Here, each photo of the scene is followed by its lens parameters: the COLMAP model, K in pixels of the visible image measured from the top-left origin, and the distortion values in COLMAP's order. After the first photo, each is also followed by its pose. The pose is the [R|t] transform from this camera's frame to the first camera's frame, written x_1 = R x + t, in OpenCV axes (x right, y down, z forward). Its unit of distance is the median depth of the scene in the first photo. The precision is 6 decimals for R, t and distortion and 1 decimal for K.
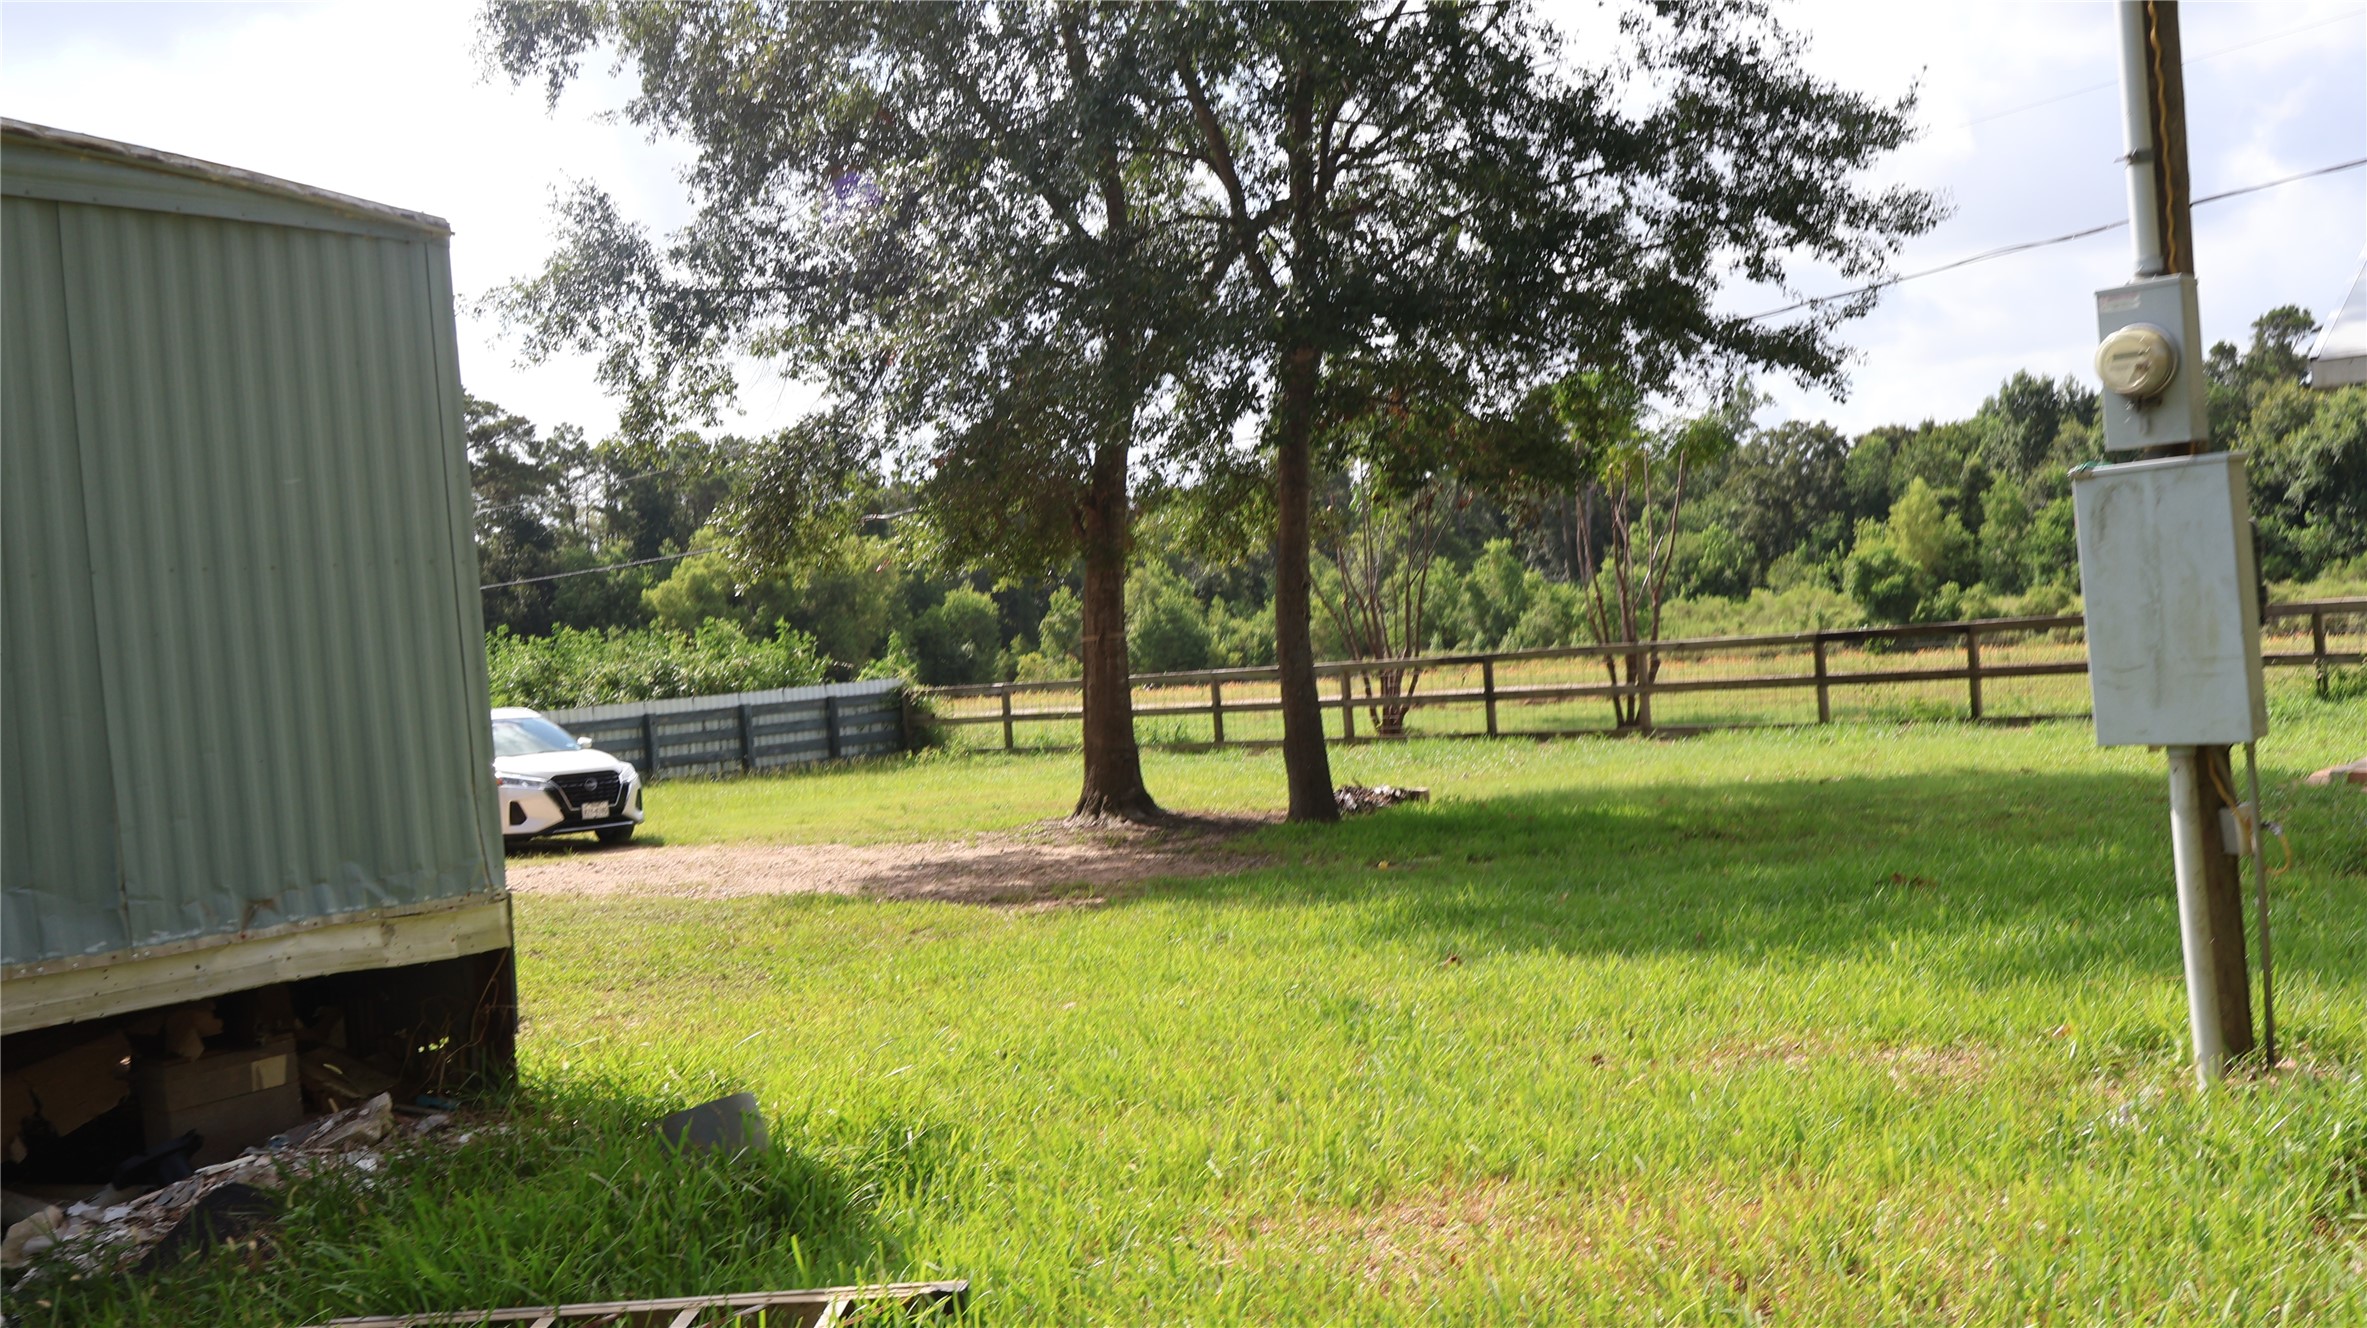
lens RADIAL K [[1995.7, 0, 1204.3], [0, 1995.7, 671.7], [0, 0, 1]] dist [0.004002, -0.001658]
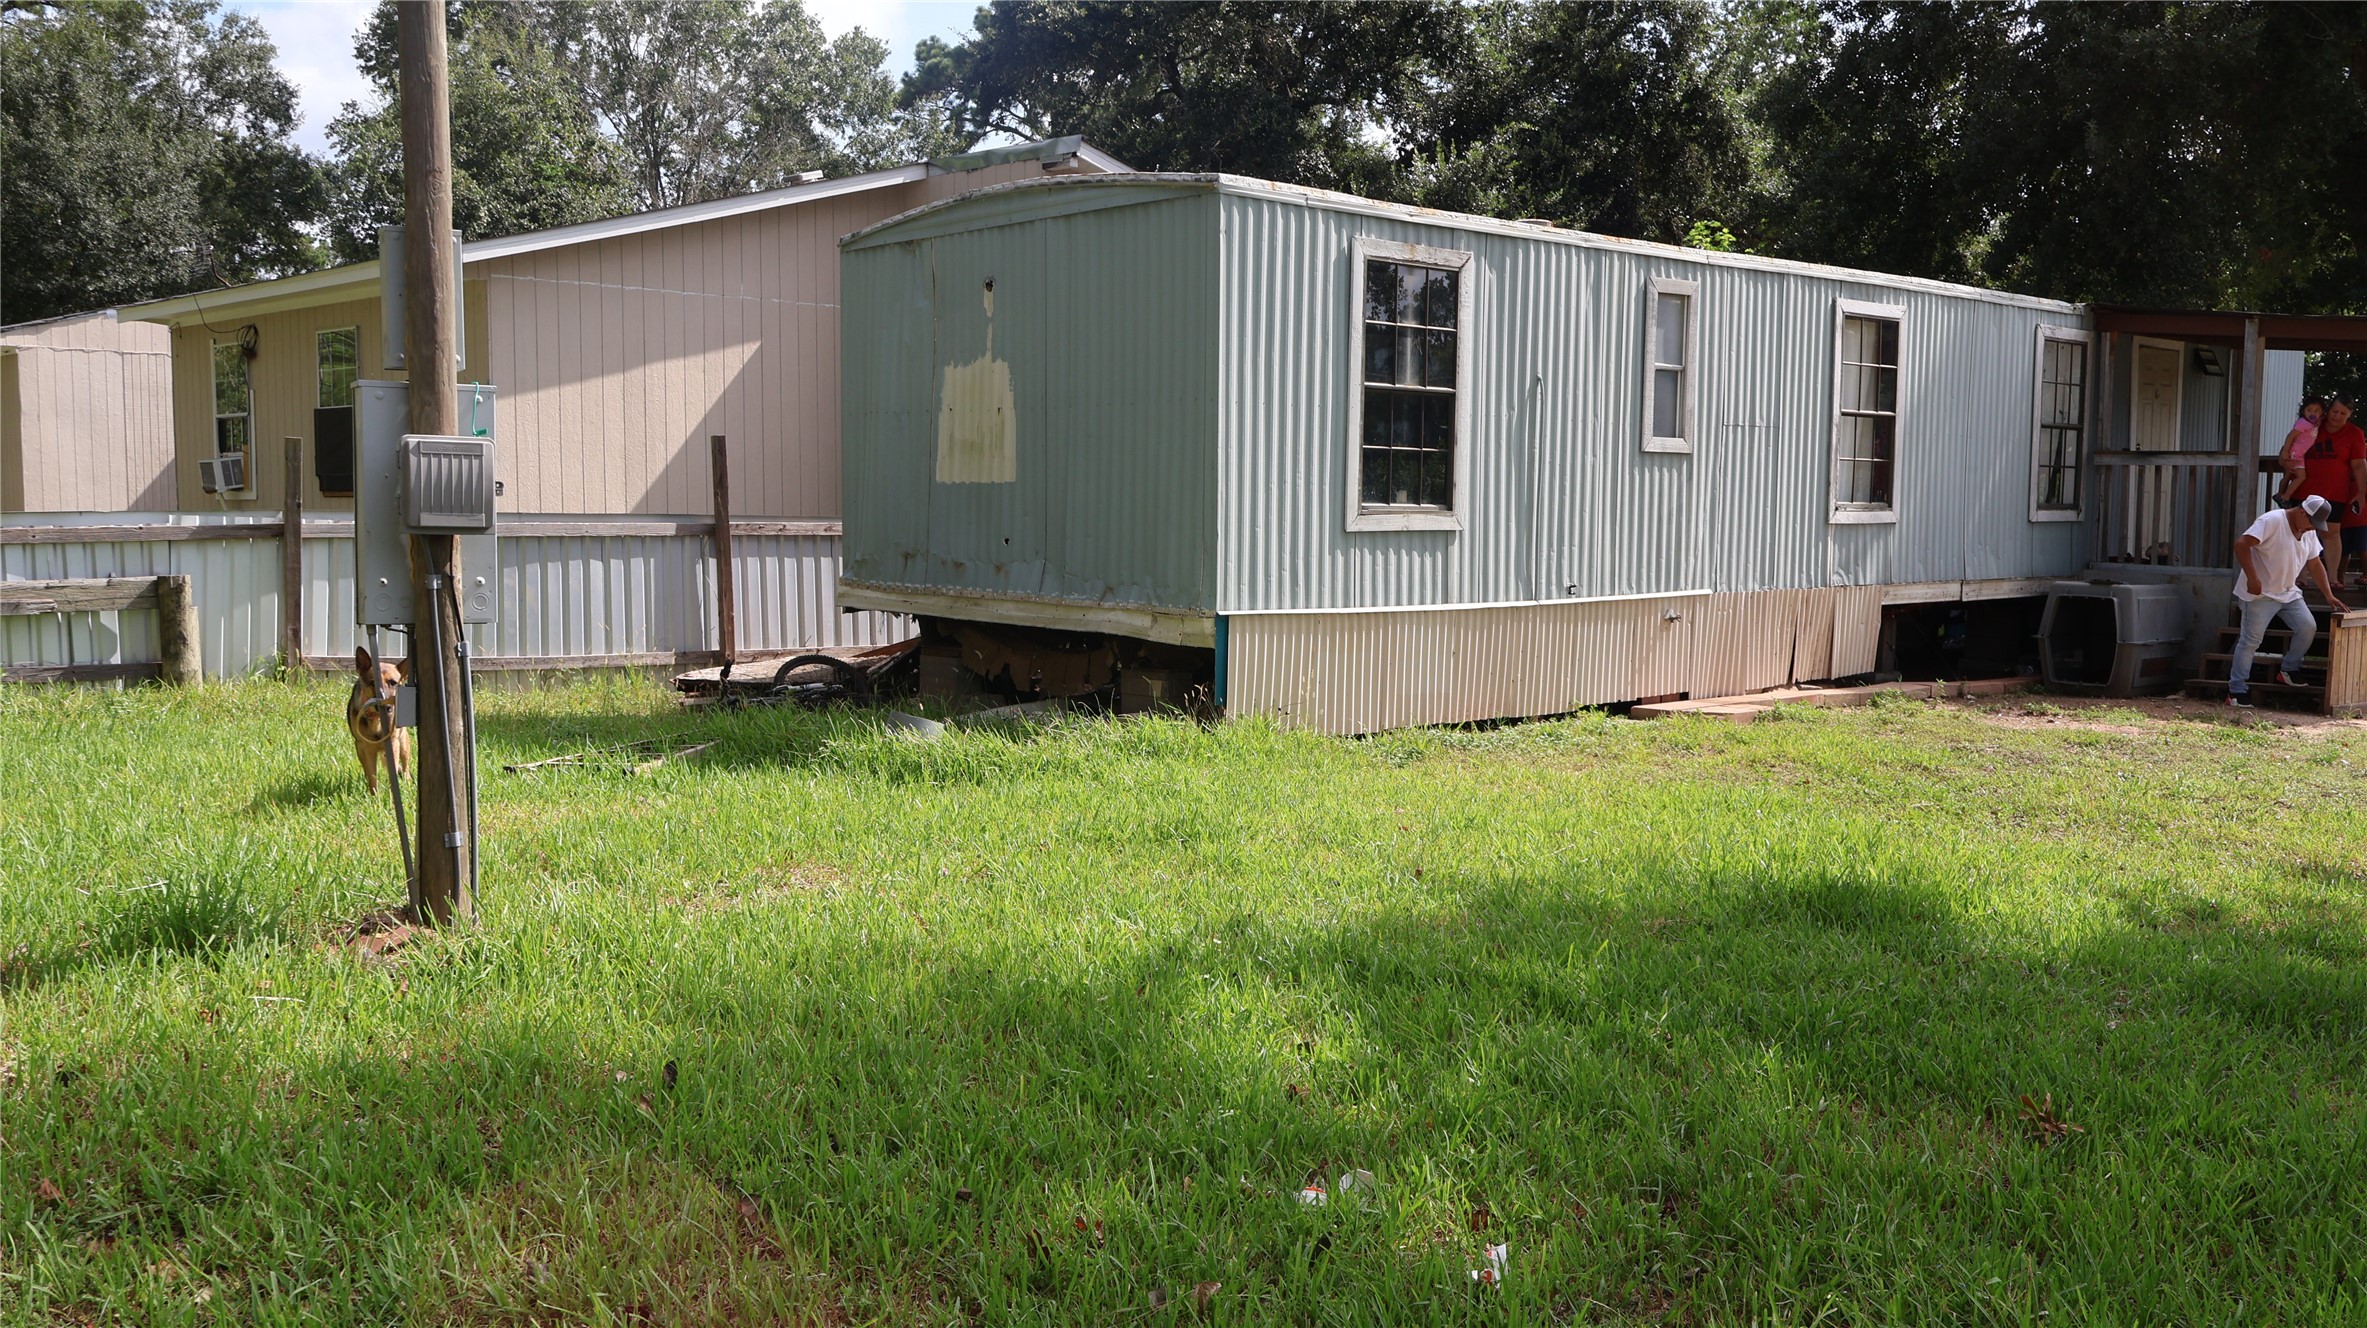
lens RADIAL K [[1995.7, 0, 1179.9], [0, 1995.7, 658.4], [0, 0, 1]] dist [0.004002, -0.001658]
pose [[-0.166884, 0.160737, -0.972786, 0.482010], [-0.014574, 0.986112, 0.165439, -0.046052], [0.985869, 0.041786, -0.162223, 0.503386]]
